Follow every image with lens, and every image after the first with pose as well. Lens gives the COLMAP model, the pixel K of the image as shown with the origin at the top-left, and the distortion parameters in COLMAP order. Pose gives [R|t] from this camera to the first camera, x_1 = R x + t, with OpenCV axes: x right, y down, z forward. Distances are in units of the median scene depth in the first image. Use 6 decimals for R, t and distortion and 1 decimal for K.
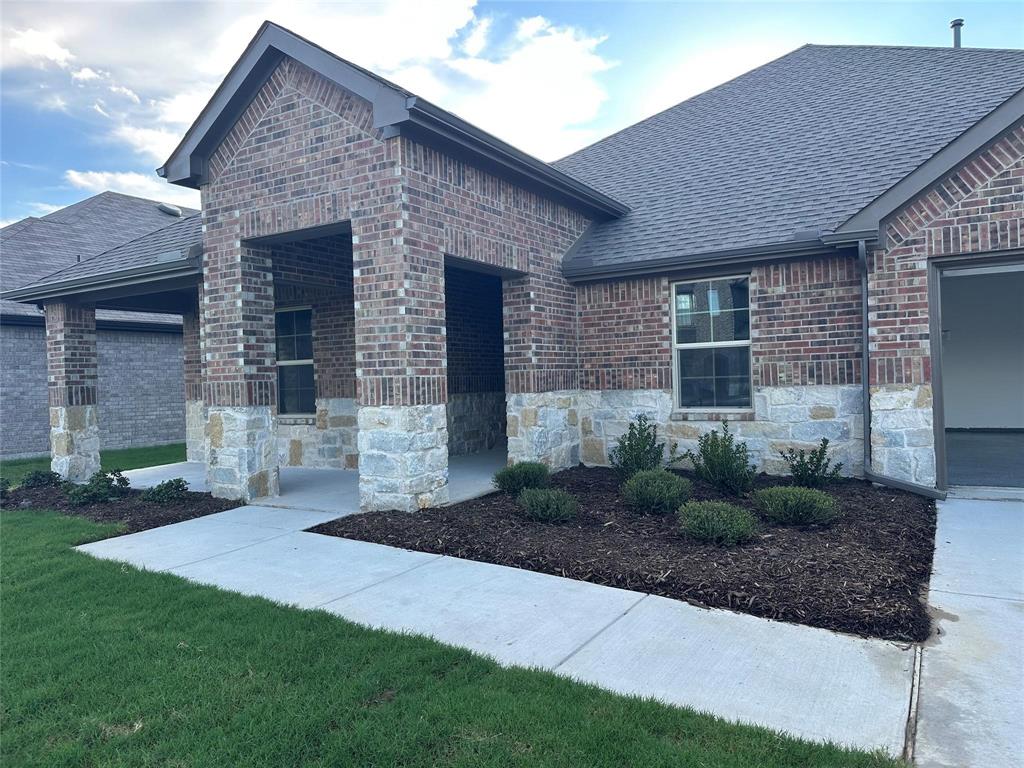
lens RADIAL K [[714.1, 0, 509.5], [0, 714.1, 381.0], [0, 0, 1]] dist [0.073027, -0.082842]
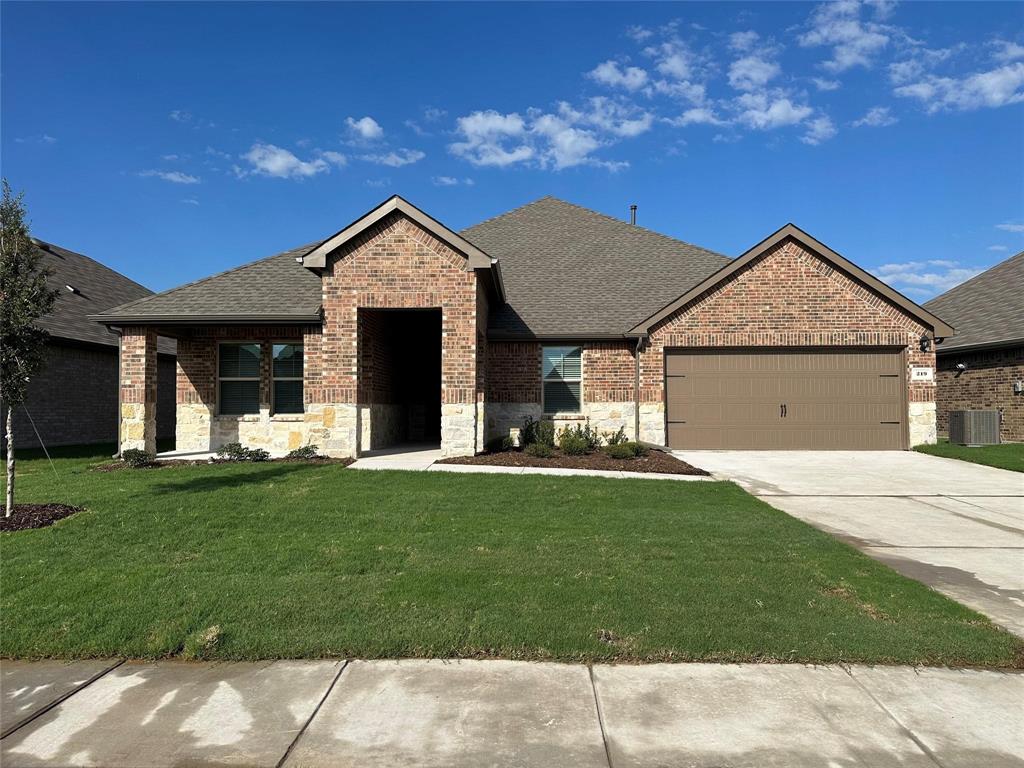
lens RADIAL K [[714.1, 0, 514.7], [0, 714.1, 384.6], [0, 0, 1]] dist [0.073027, -0.082842]
pose [[0.866688, 0.044153, 0.496893, -0.921507], [-0.023158, 0.998562, -0.048339, 0.067169], [-0.498313, 0.030388, 0.866464, -0.704473]]
